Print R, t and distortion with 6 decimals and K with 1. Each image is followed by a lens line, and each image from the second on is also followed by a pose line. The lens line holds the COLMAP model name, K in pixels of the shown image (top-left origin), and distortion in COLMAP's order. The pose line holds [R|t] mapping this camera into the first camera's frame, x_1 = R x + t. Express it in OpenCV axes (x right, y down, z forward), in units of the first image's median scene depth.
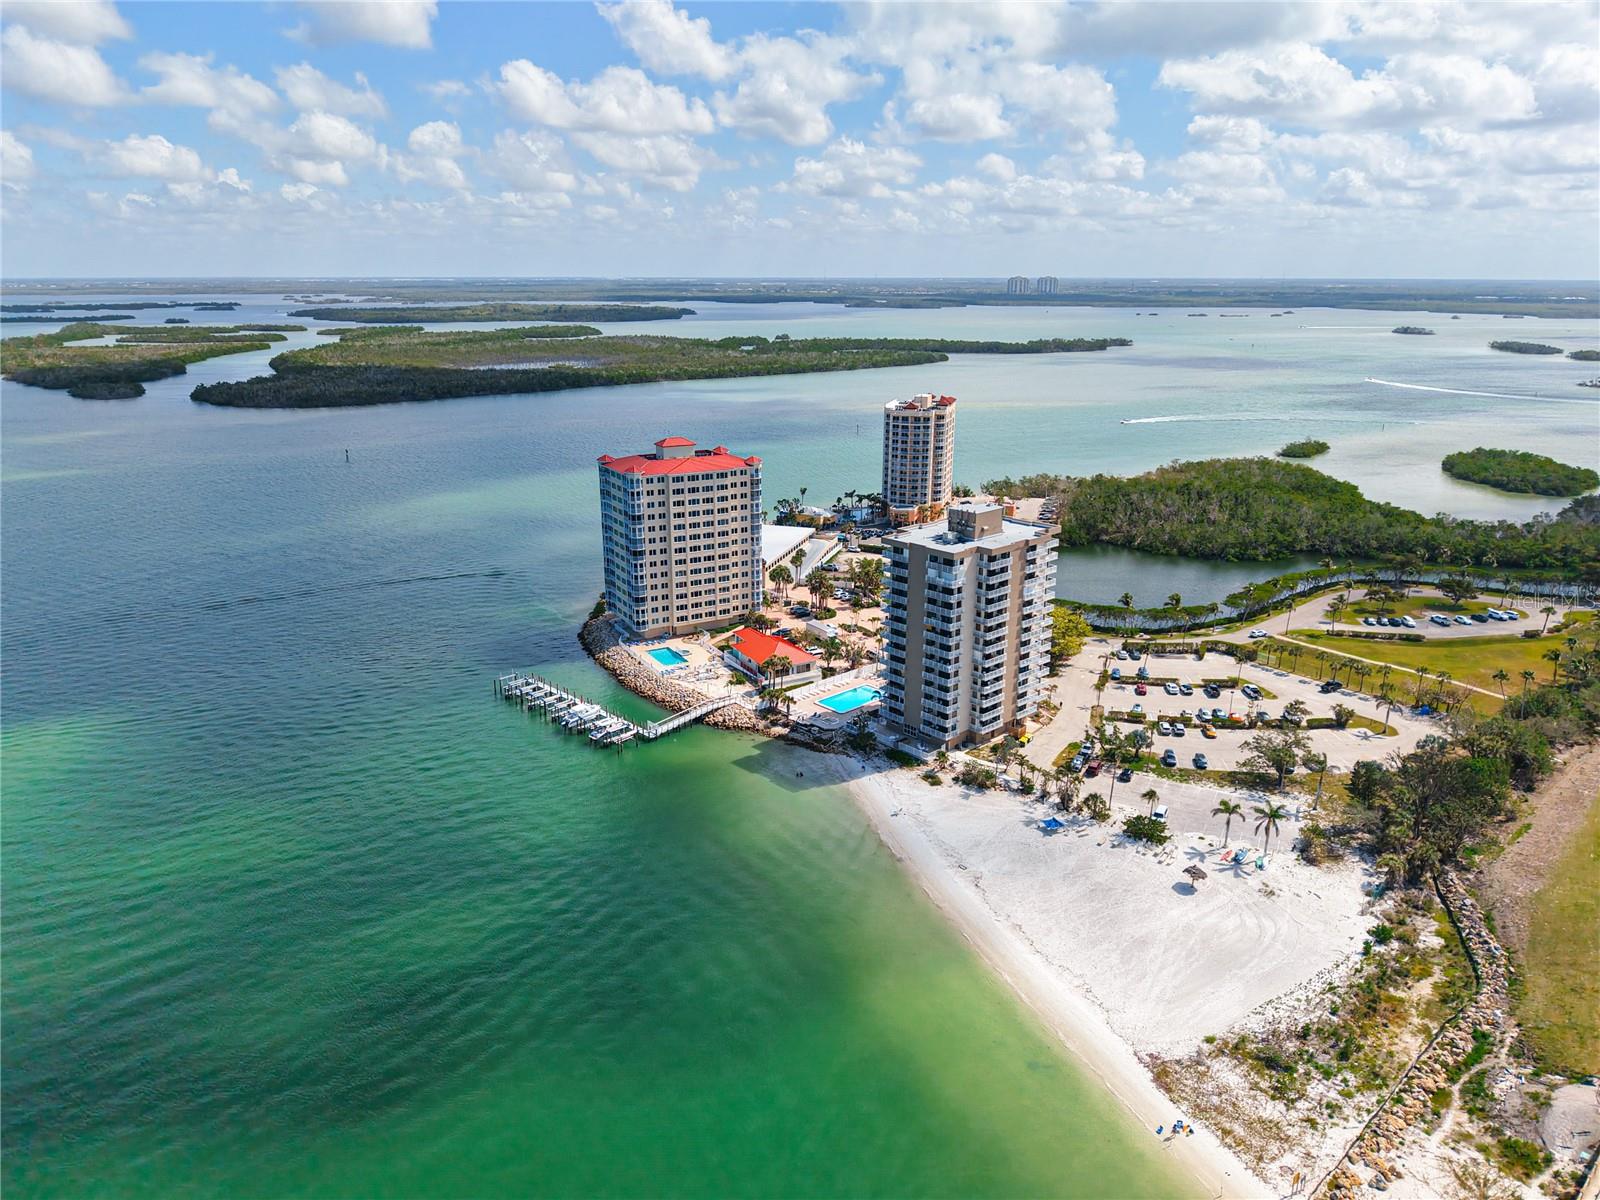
lens RADIAL K [[1102.7, 0, 779.7], [0, 1102.7, 600.4], [0, 0, 1]] dist [-0.002955, -0.002784]
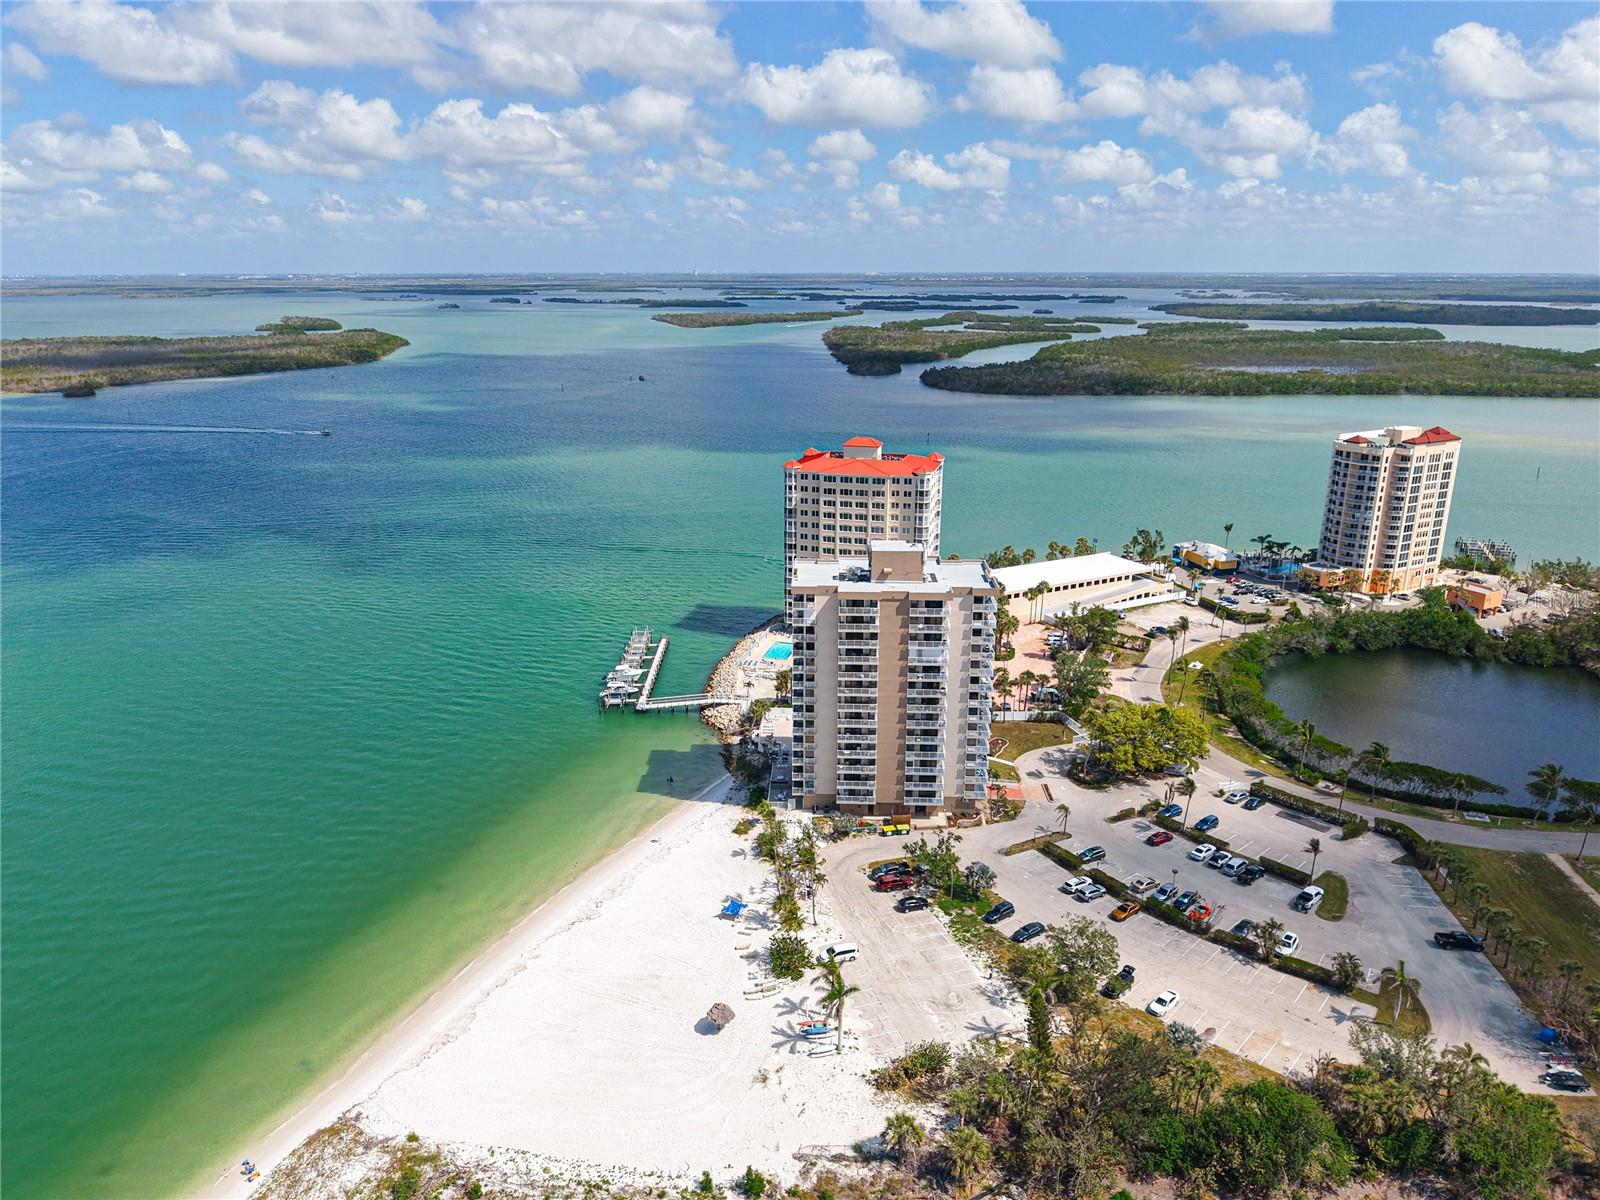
lens RADIAL K [[1099.4, 0, 787.9], [0, 1099.4, 593.0], [0, 0, 1]] dist [0.003584, -0.007127]
pose [[0.713507, 0.196924, -0.672405, 0.555791], [-0.198073, 0.977235, 0.076017, -0.076947], [0.672067, 0.078947, 0.736270, 0.259625]]
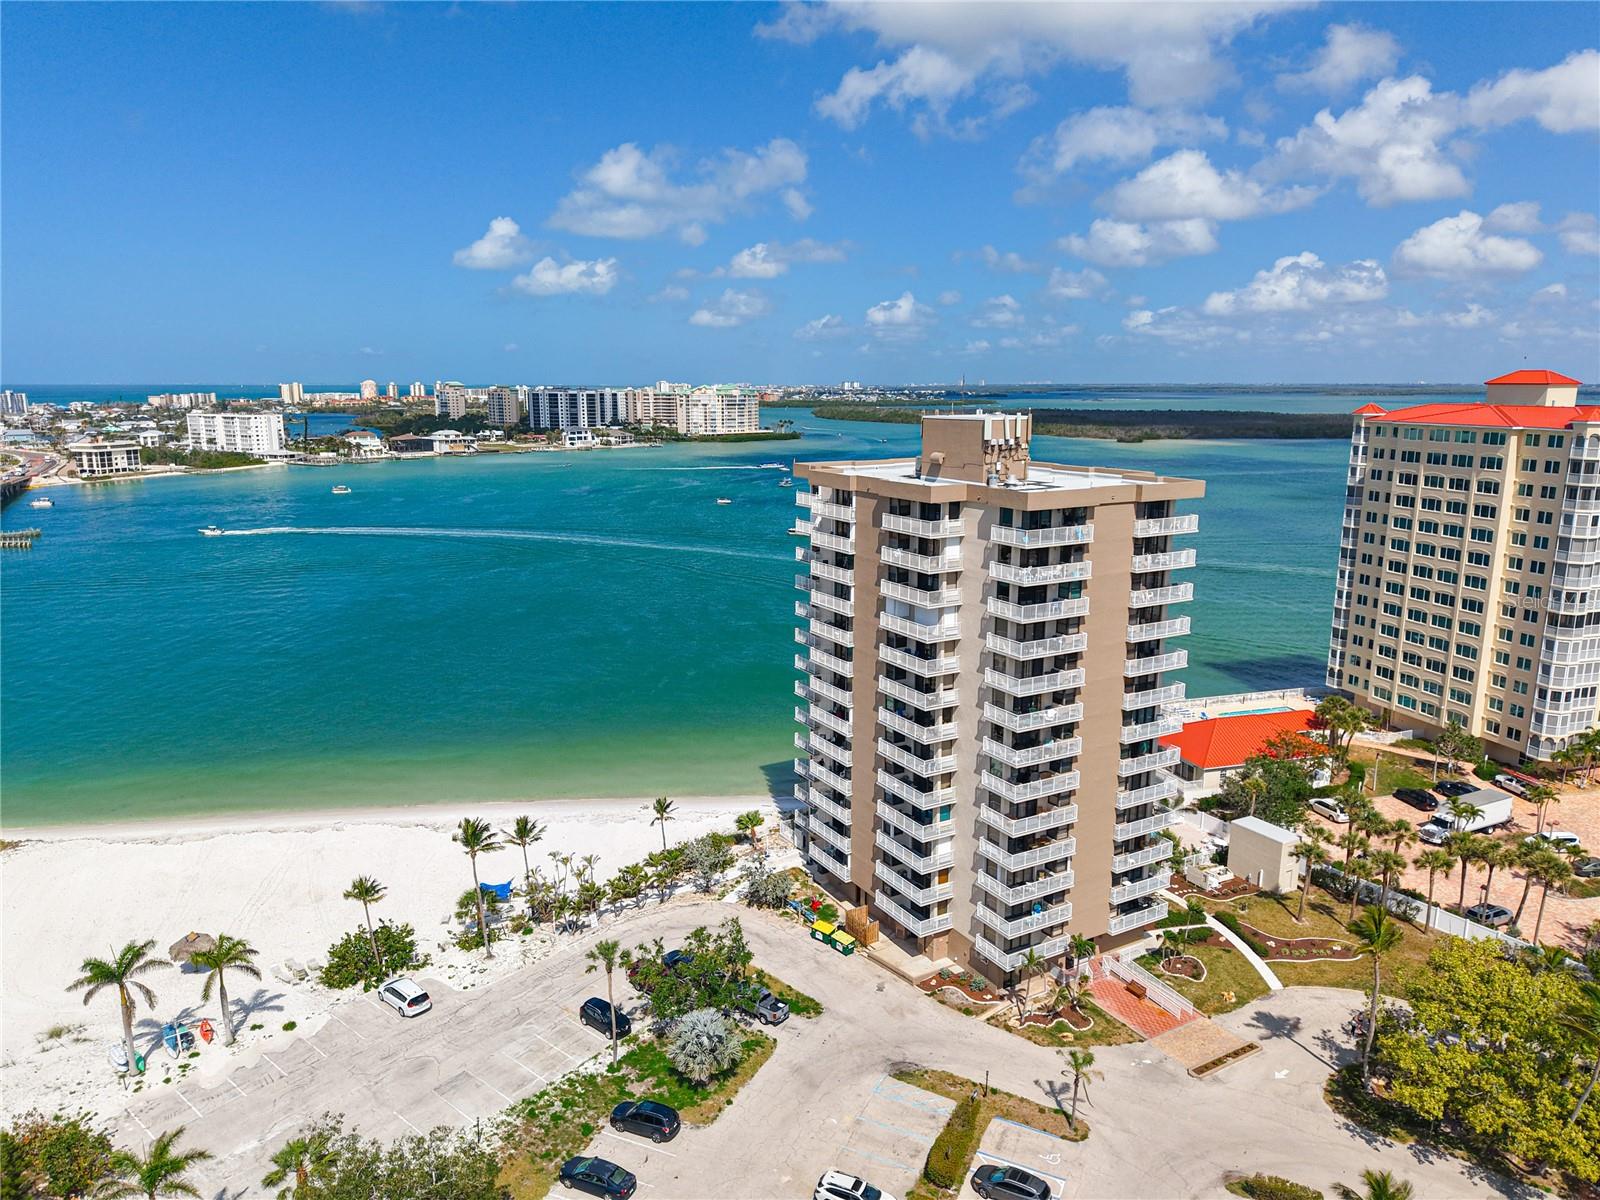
lens RADIAL K [[1083.0, 0, 787.3], [0, 1083.0, 588.0], [0, 0, 1]] dist [0.003373, -0.001775]
pose [[-0.216757, 0.186280, -0.958288, 0.496705], [-0.277672, 0.929316, 0.243456, -0.082821], [0.935903, 0.318861, -0.149711, 0.809430]]
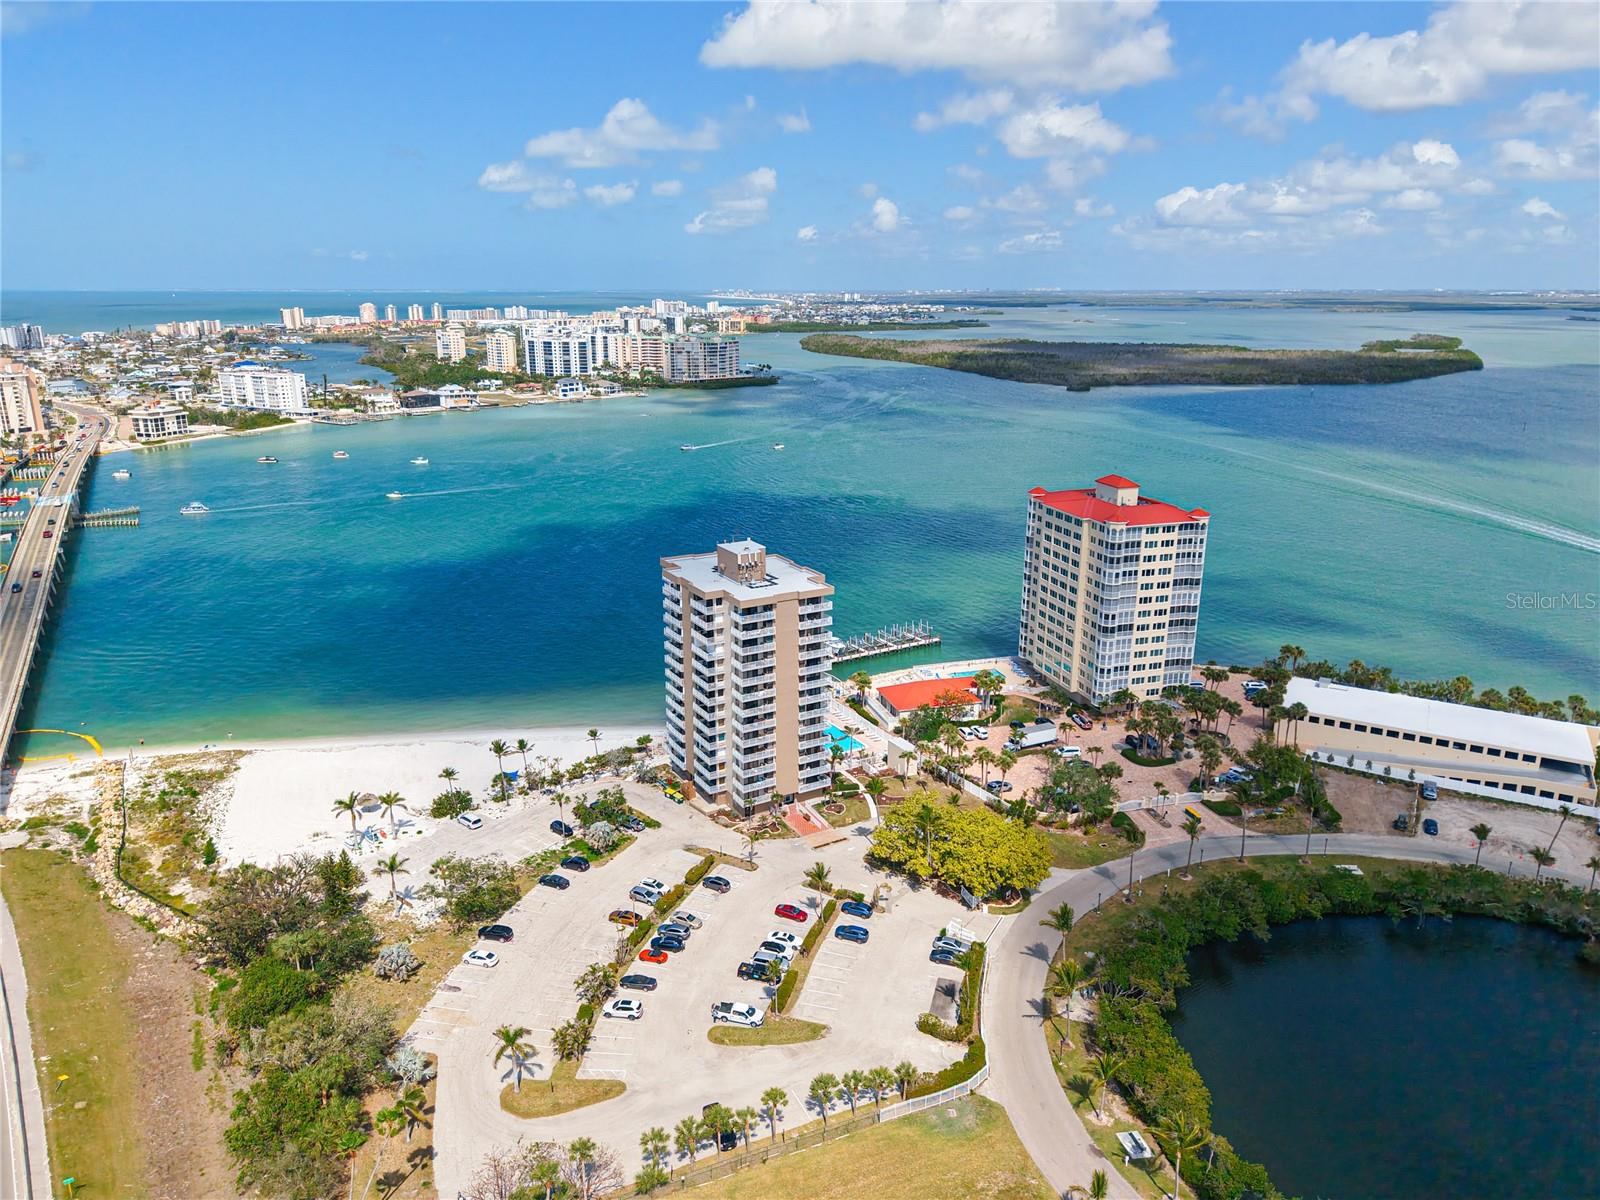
lens RADIAL K [[1096.9, 0, 799.8], [0, 1096.9, 556.6], [0, 0, 1]] dist [0.002490, -0.001843]
pose [[-0.208862, 0.236430, -0.948935, 0.818575], [-0.282547, 0.914365, 0.290006, -0.279243], [0.936239, 0.328690, -0.124174, 0.923405]]
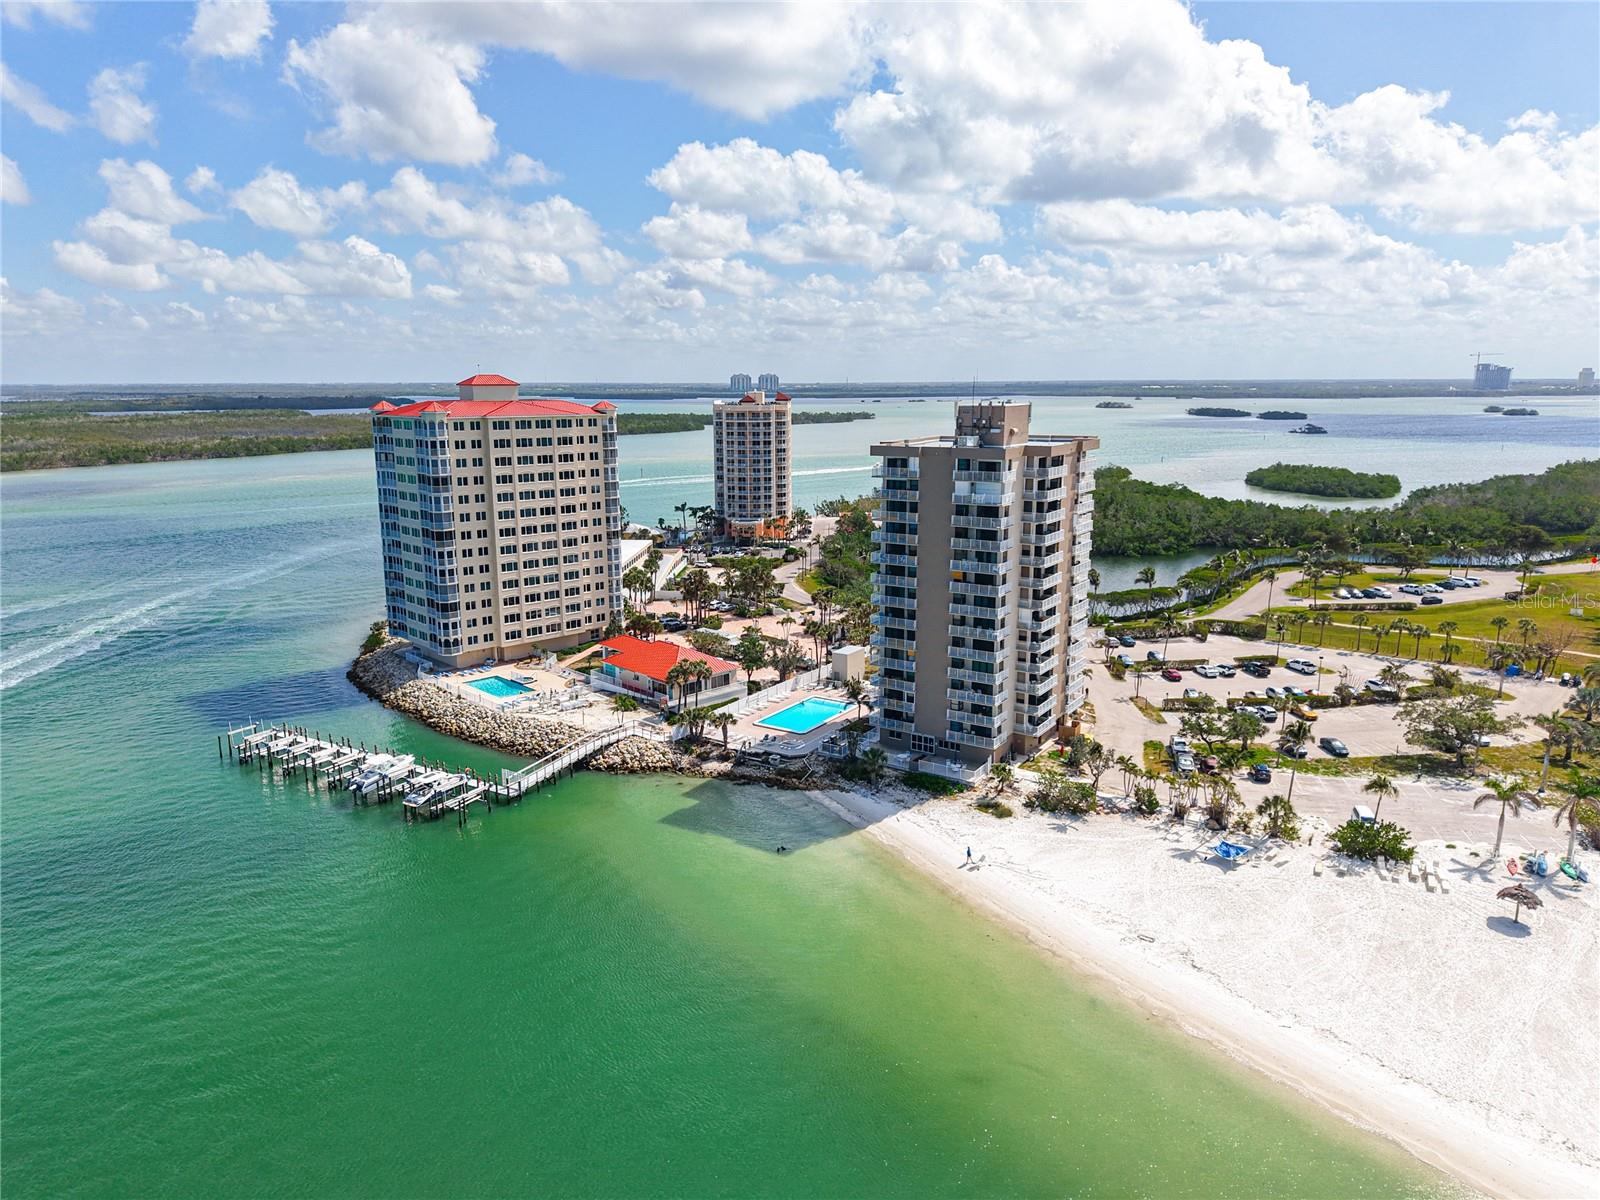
lens RADIAL K [[1093.0, 0, 800.0], [0, 1093.0, 600.0], [0, 0, 1]] dist [0.006535, -0.004996]
pose [[0.964331, -0.051431, 0.259656, -0.094571], [0.075171, 0.993766, -0.082336, 0.065678], [-0.253802, 0.098918, 0.962185, 0.314981]]
